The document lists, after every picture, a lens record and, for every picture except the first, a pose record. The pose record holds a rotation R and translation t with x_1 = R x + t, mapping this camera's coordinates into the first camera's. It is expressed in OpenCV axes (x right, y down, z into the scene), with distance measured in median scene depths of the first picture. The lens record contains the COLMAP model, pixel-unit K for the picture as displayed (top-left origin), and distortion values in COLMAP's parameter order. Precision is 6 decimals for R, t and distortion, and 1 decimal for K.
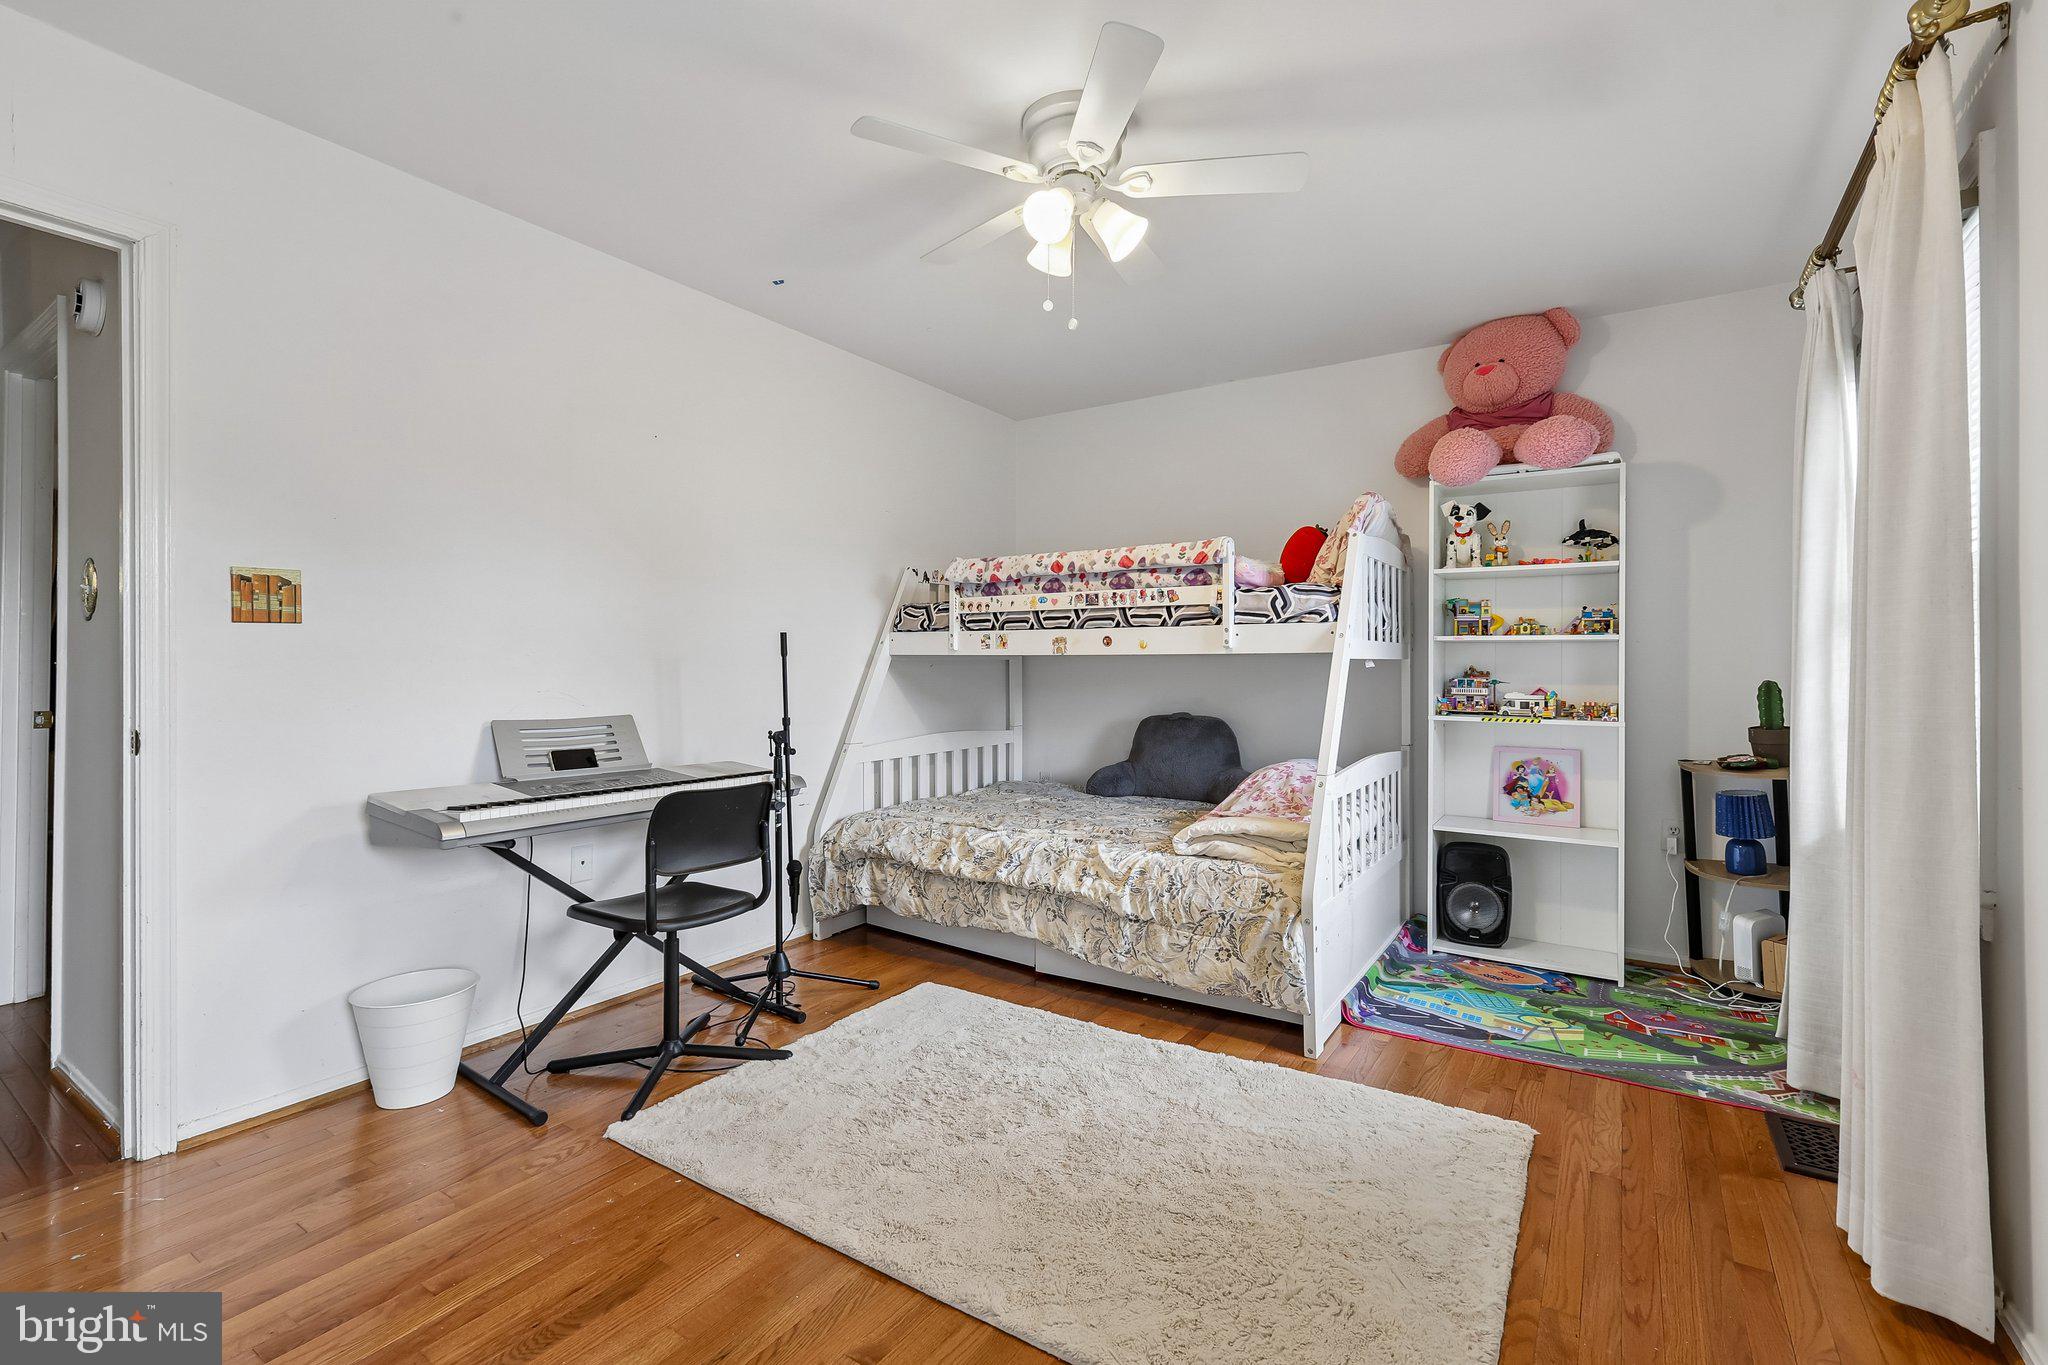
lens RADIAL K [[896.8, 0, 1029.8], [0, 896.8, 674.0], [0, 0, 1]] dist [0.003231, 0.000438]
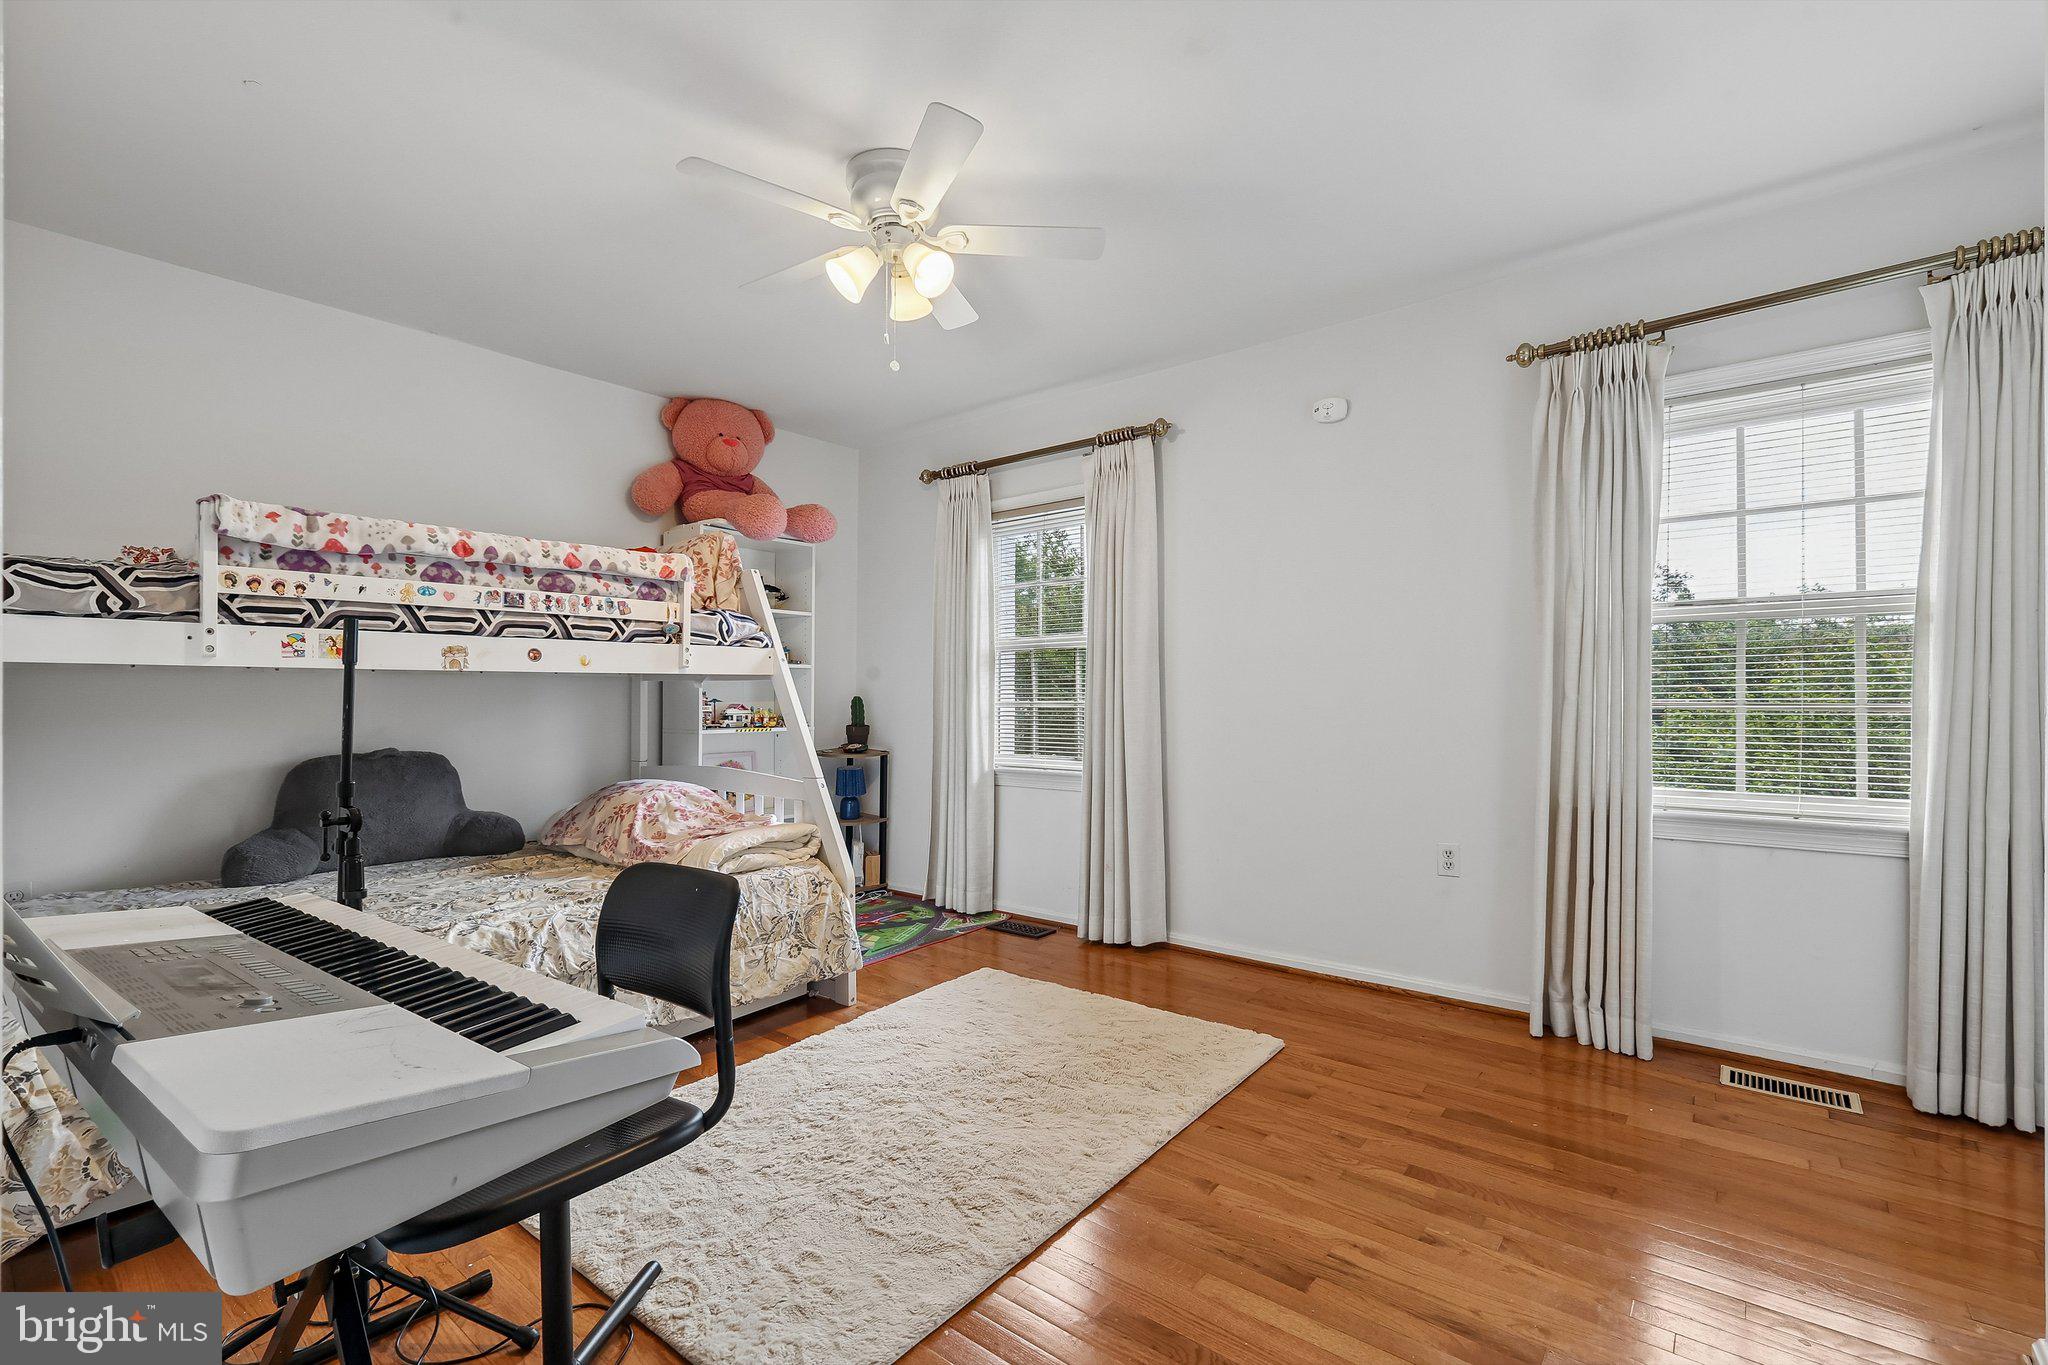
lens RADIAL K [[899.2, 0, 1020.0], [0, 899.2, 719.1], [0, 0, 1]] dist [0.012922, 0.000193]
pose [[0.099116, -0.033058, 0.994527, -0.679979], [0.010157, 0.999430, 0.032209, -0.001213], [-0.995024, 0.006909, 0.099395, 0.500283]]
